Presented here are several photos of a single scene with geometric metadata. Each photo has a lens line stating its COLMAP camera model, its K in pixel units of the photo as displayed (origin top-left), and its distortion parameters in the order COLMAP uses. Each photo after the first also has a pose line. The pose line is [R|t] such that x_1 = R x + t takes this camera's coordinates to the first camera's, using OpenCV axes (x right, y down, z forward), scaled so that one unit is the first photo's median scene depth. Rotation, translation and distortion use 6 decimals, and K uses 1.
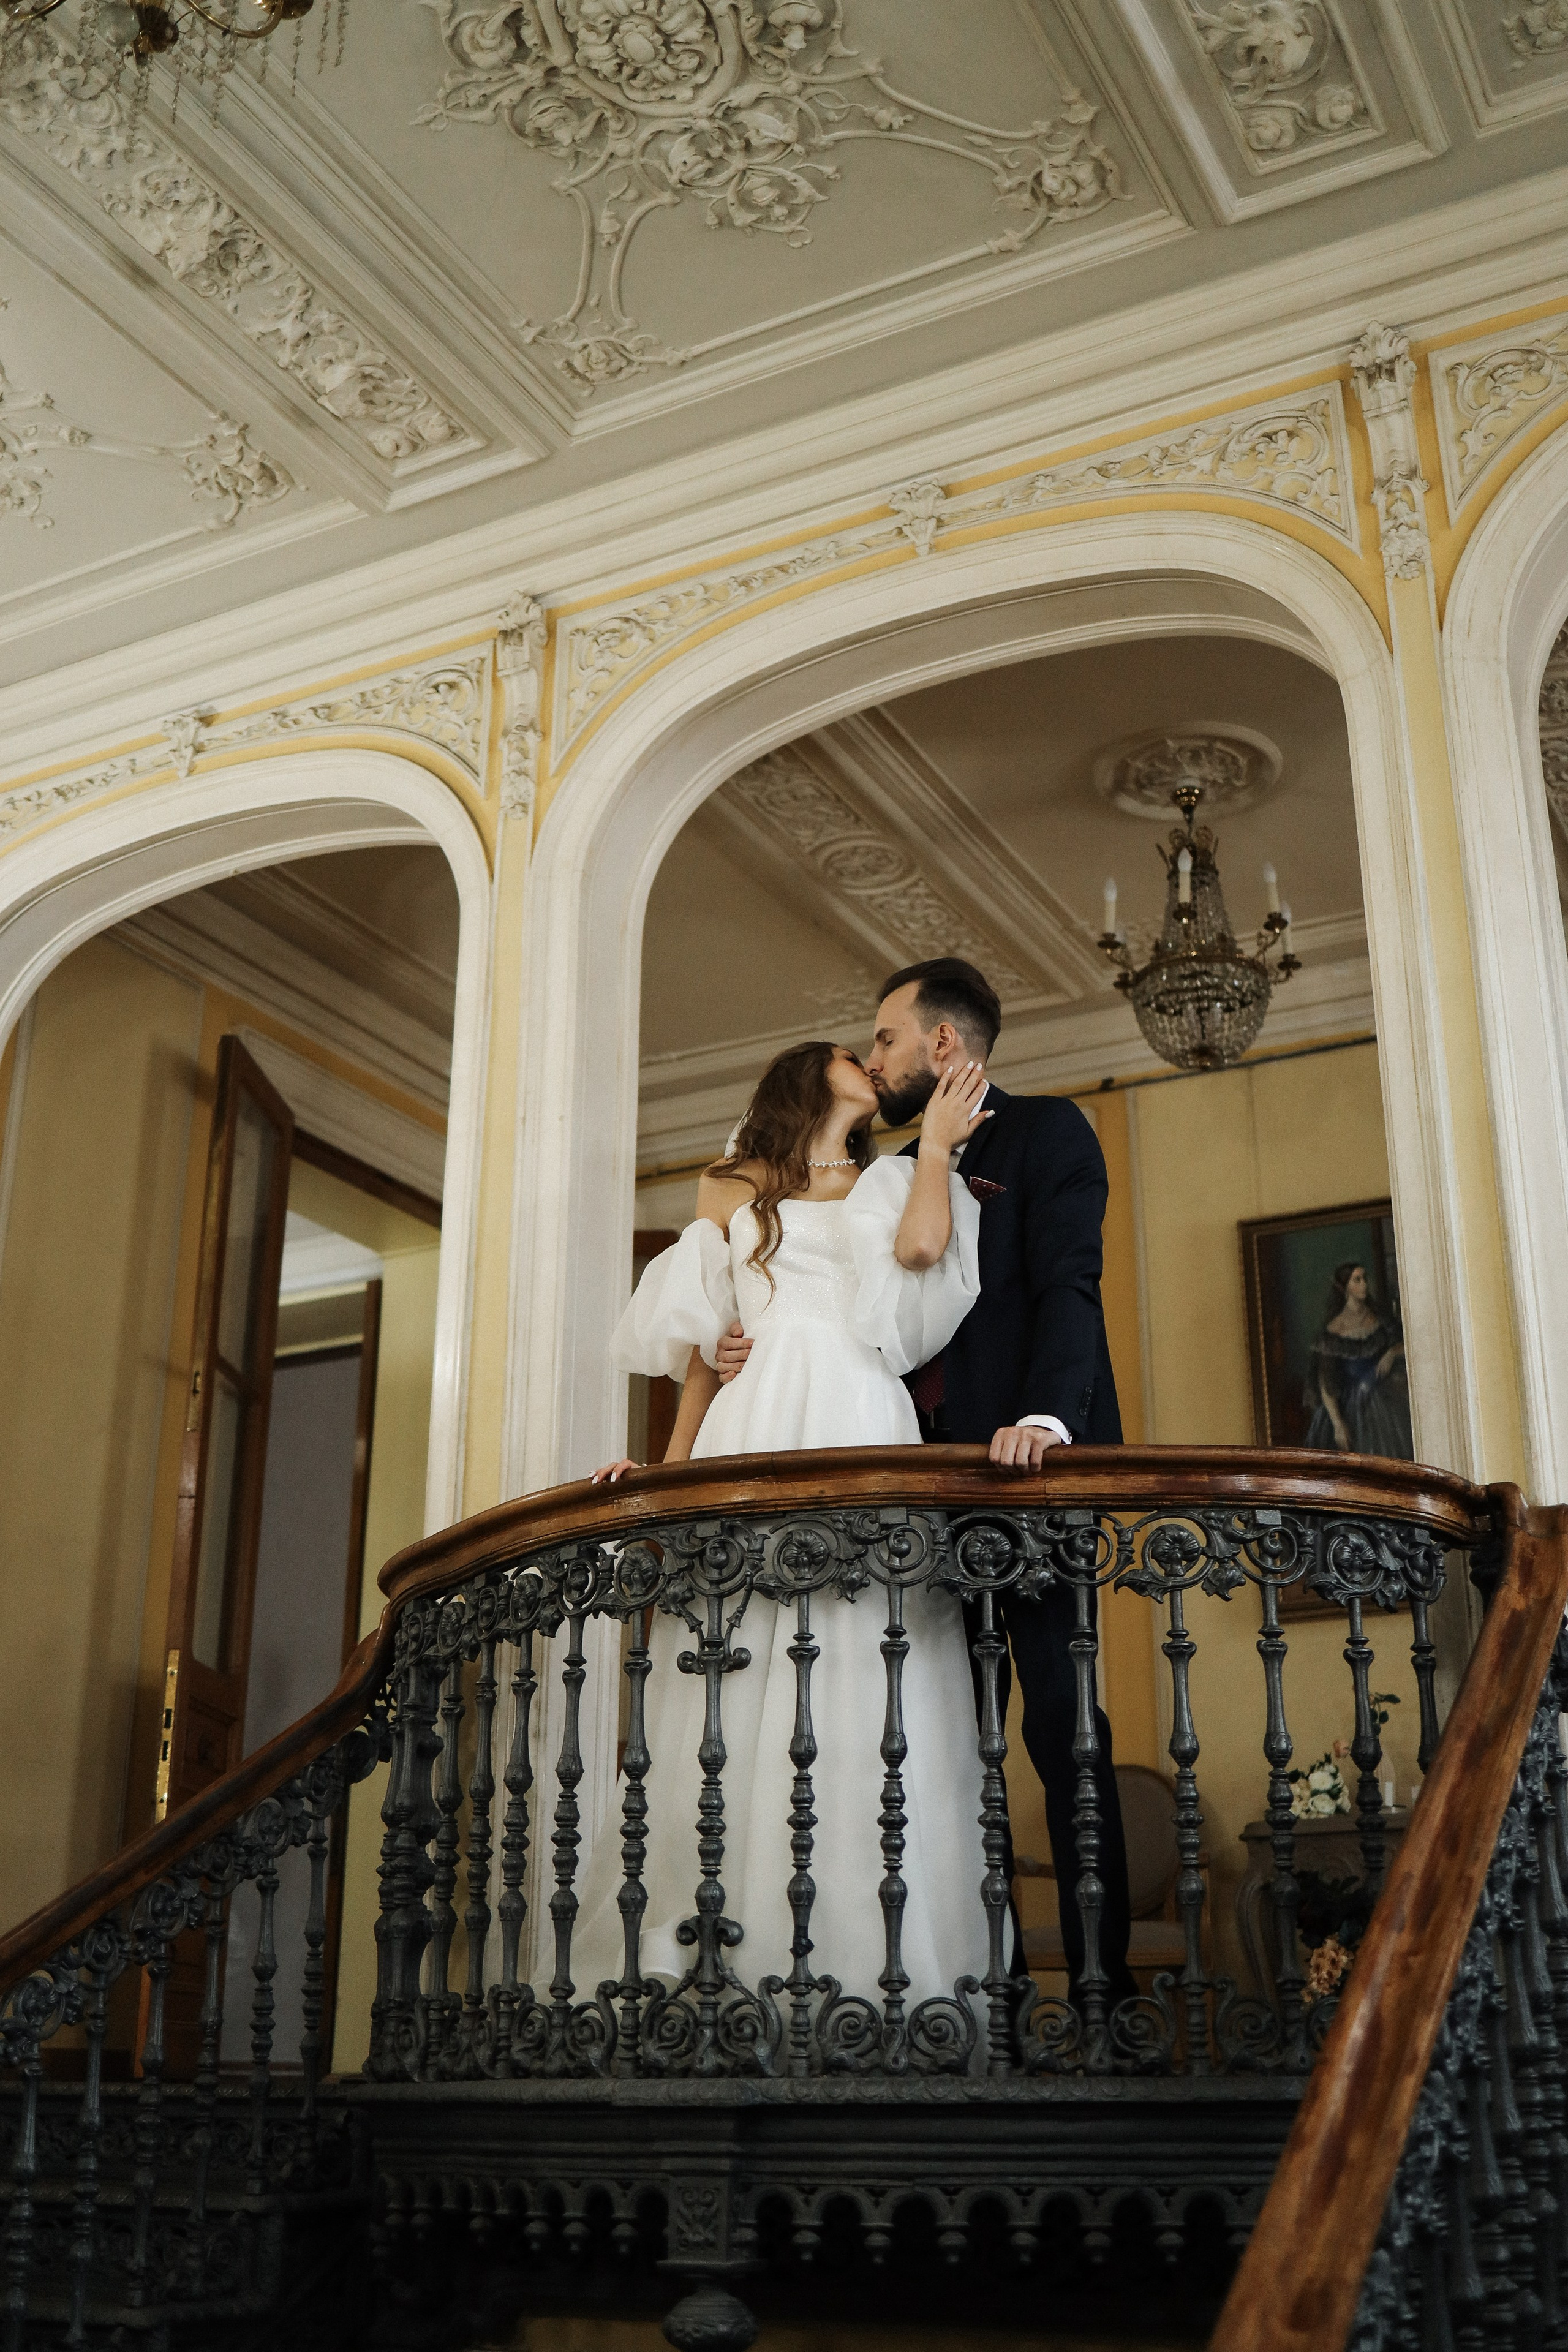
lens RADIAL K [[2427.2, 0, 784.0], [0, 2427.2, 1176.0], [0, 0, 1]] dist [-0.054906, 0.027034]
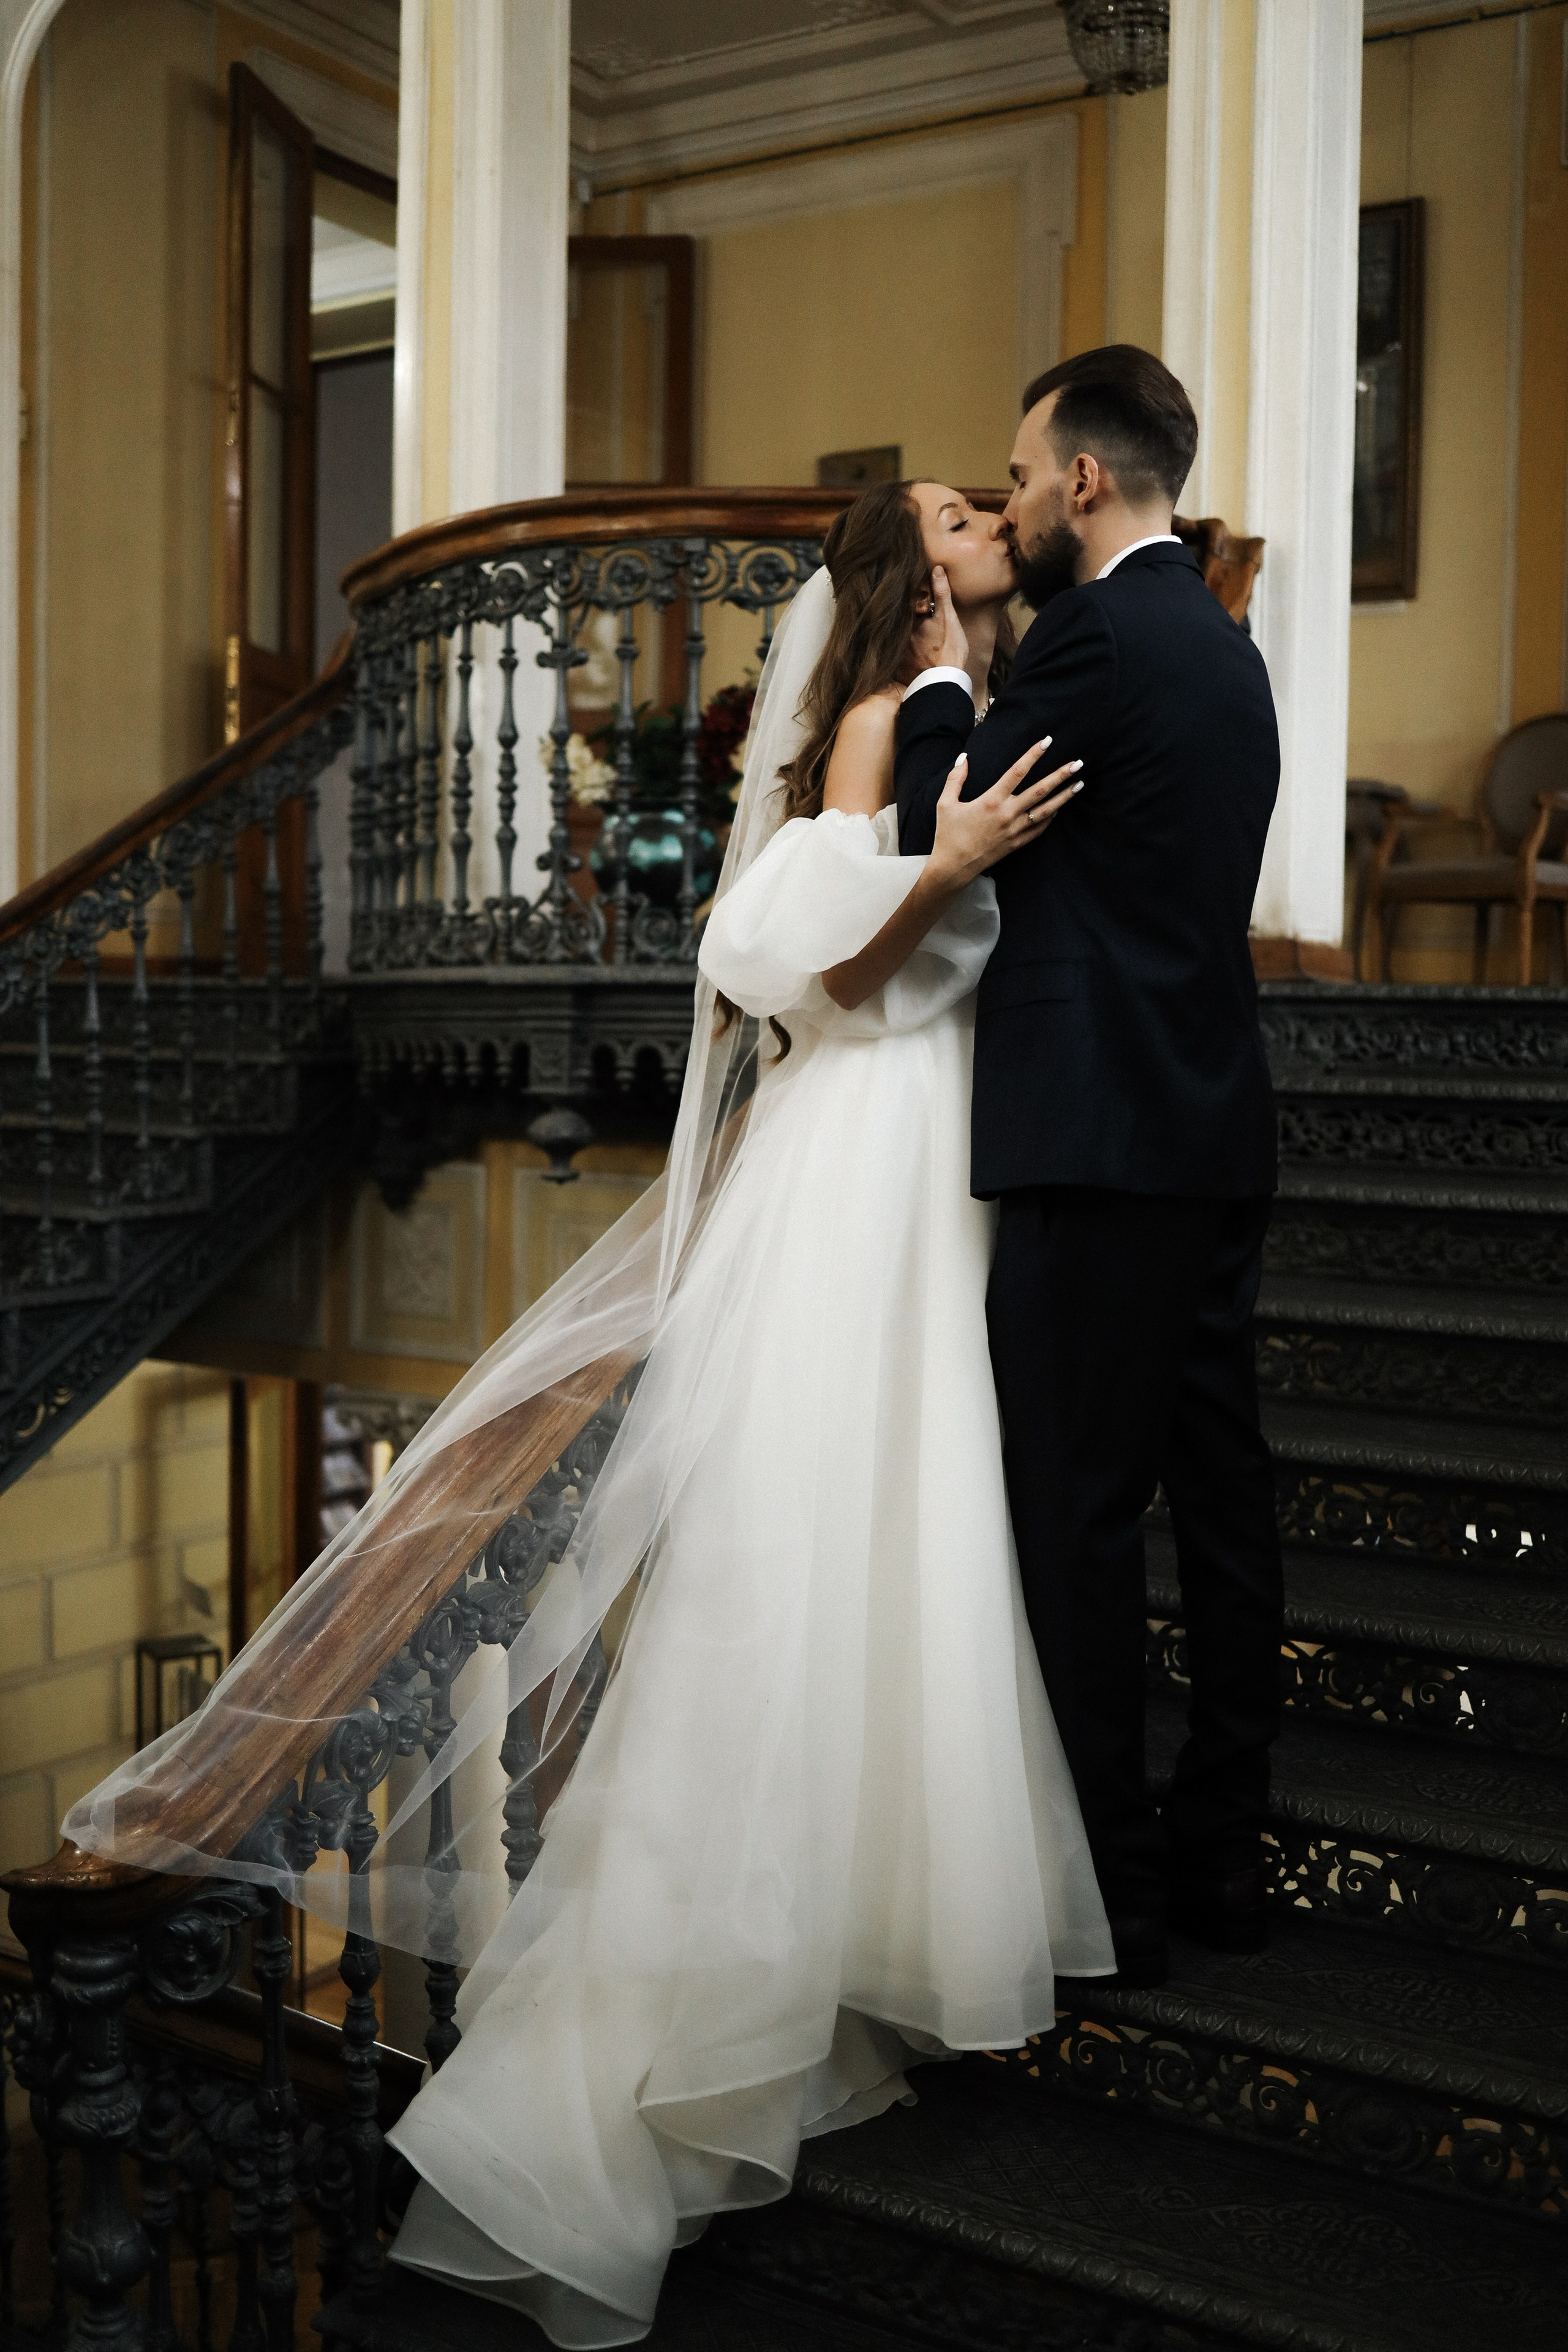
lens RADIAL K [[2365.8, 0, 812.0], [0, 2365.8, 1184.3], [0, 0, 1]] dist [-0.109964, 0.138539]
pose [[0.998229, 0.017699, -0.056798, 0.178481], [0.007805, 0.907507, 0.419964, -0.069516], [0.058977, -0.419664, 0.905762, -0.239861]]
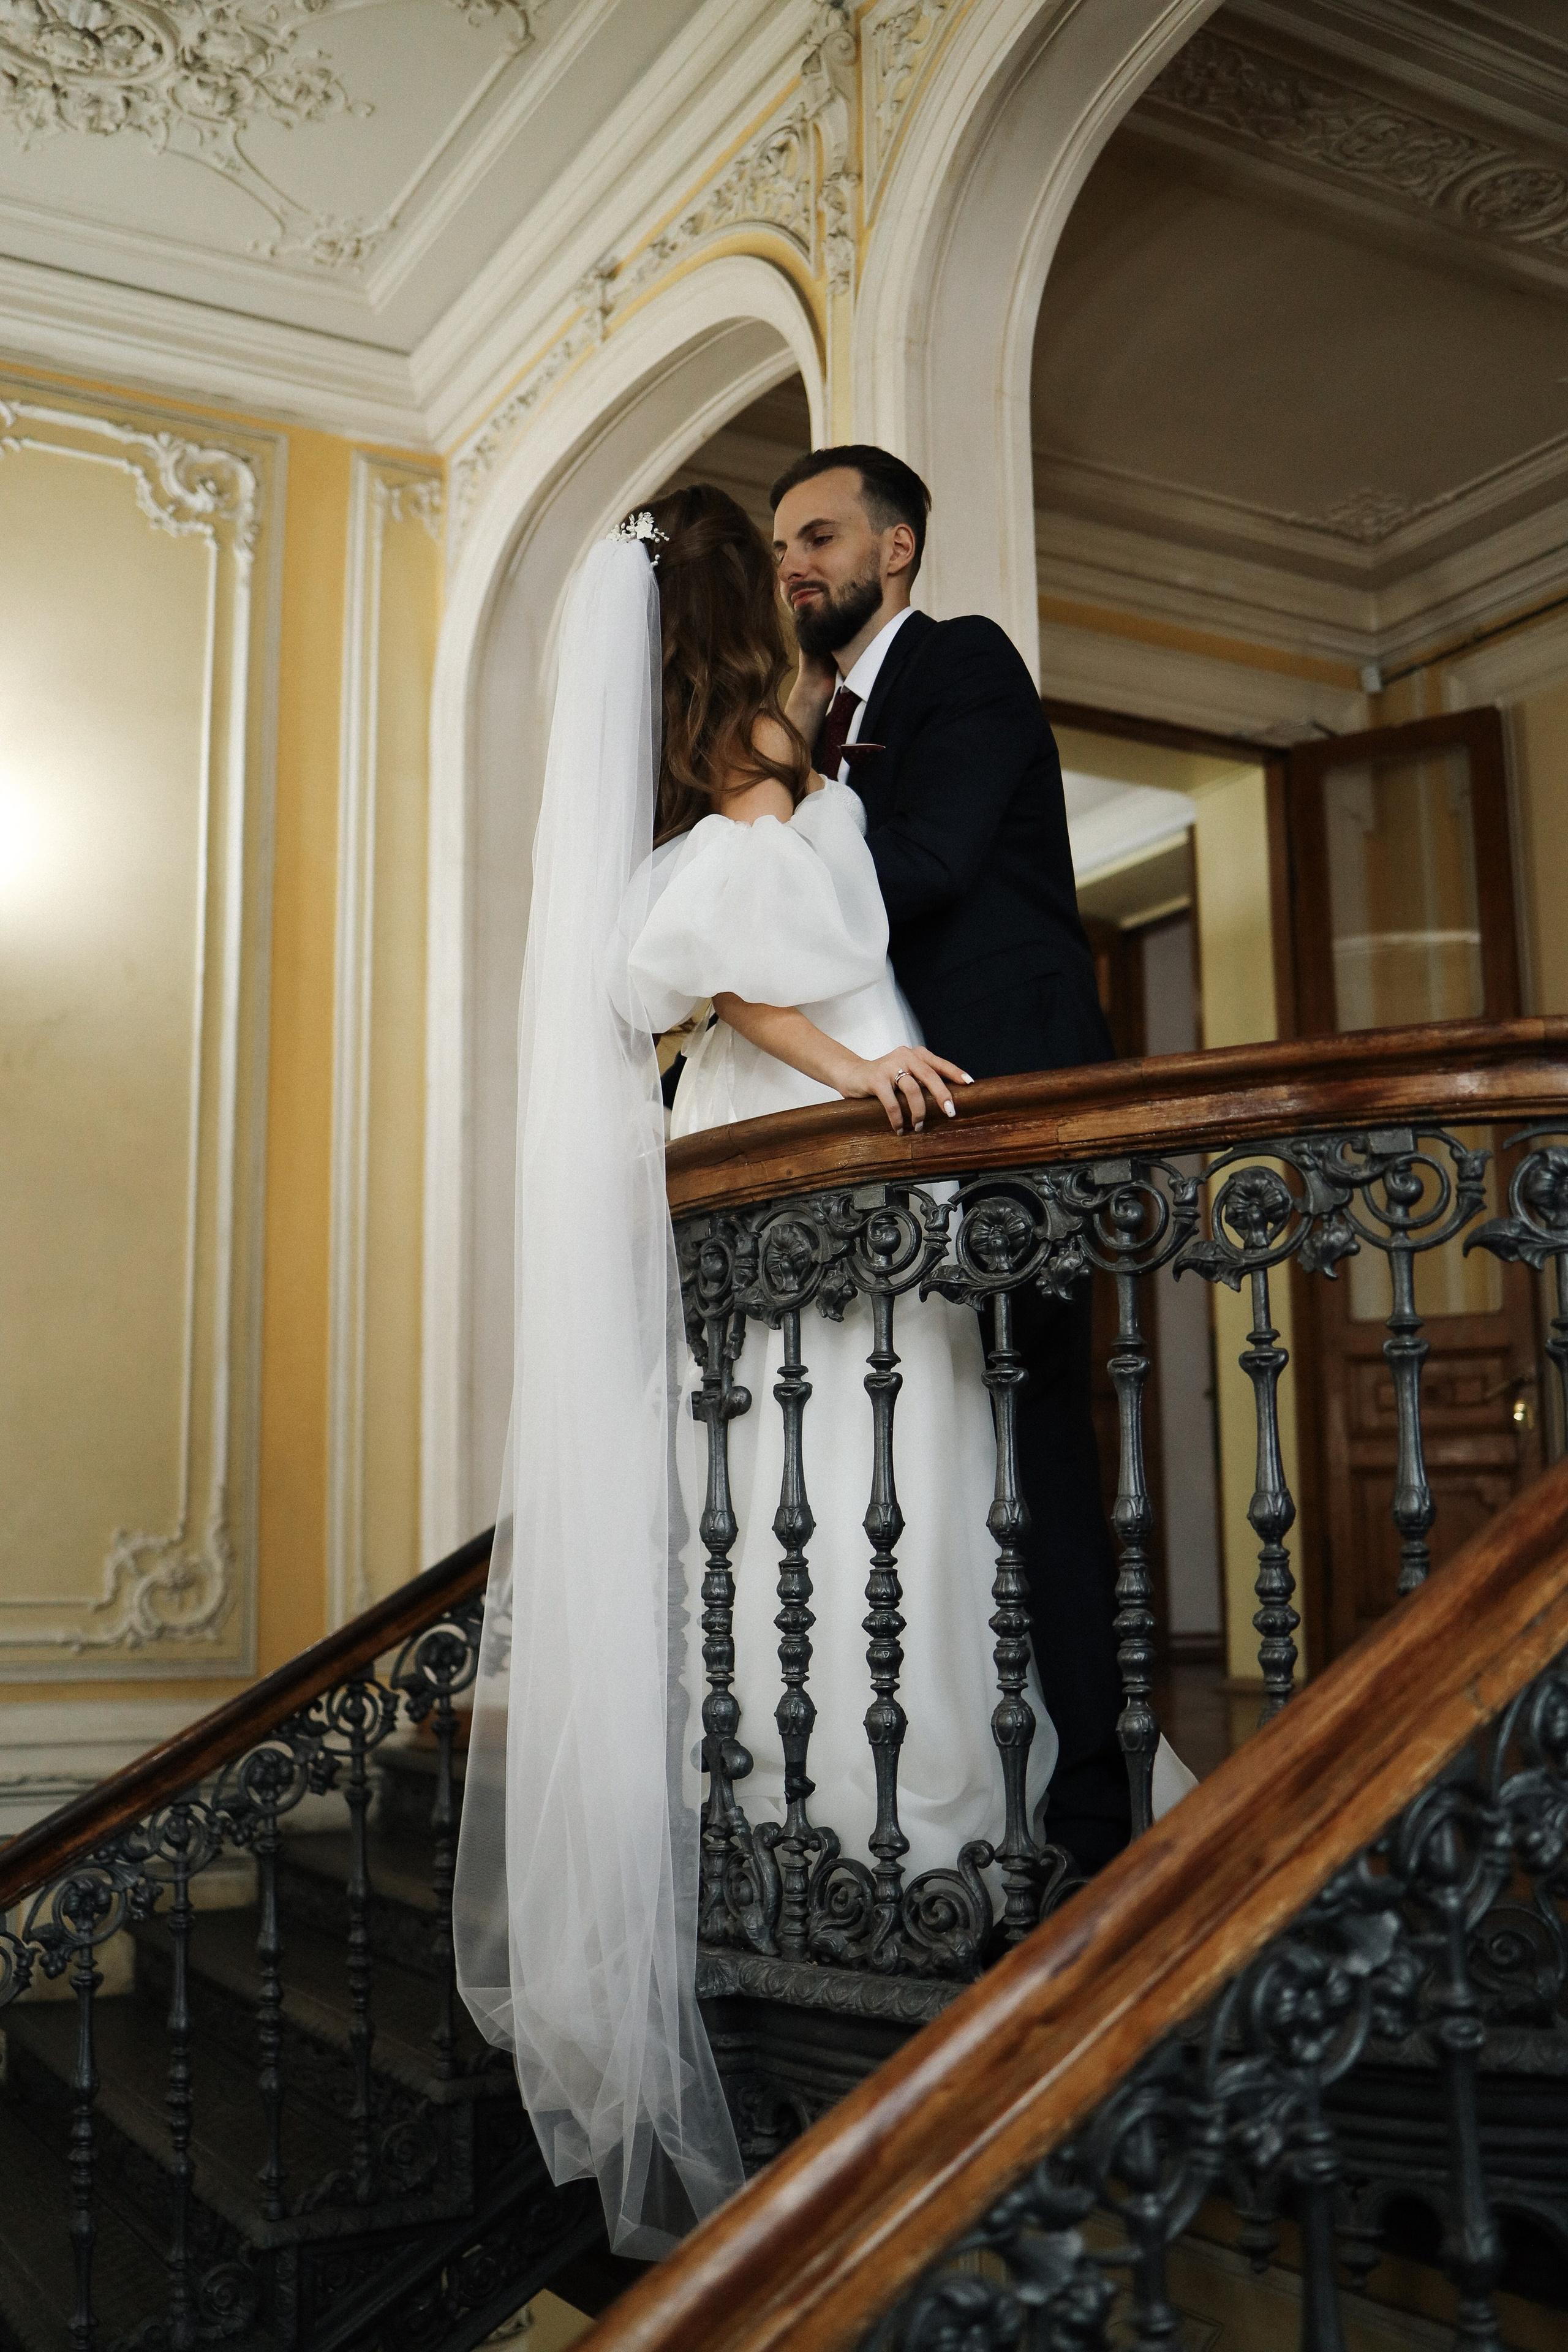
lens RADIAL K [[2365.8, 0, 812.0], [0, 2365.8, 1184.3], [0, 0, 1]] dist [-0.109964, 0.138539]
pose [[0.842748, -0.097769, -0.529356, 0.386274], [0.204698, 0.967700, 0.147156, 0.032340], [0.497871, -0.232374, 0.835540, 0.414909]]
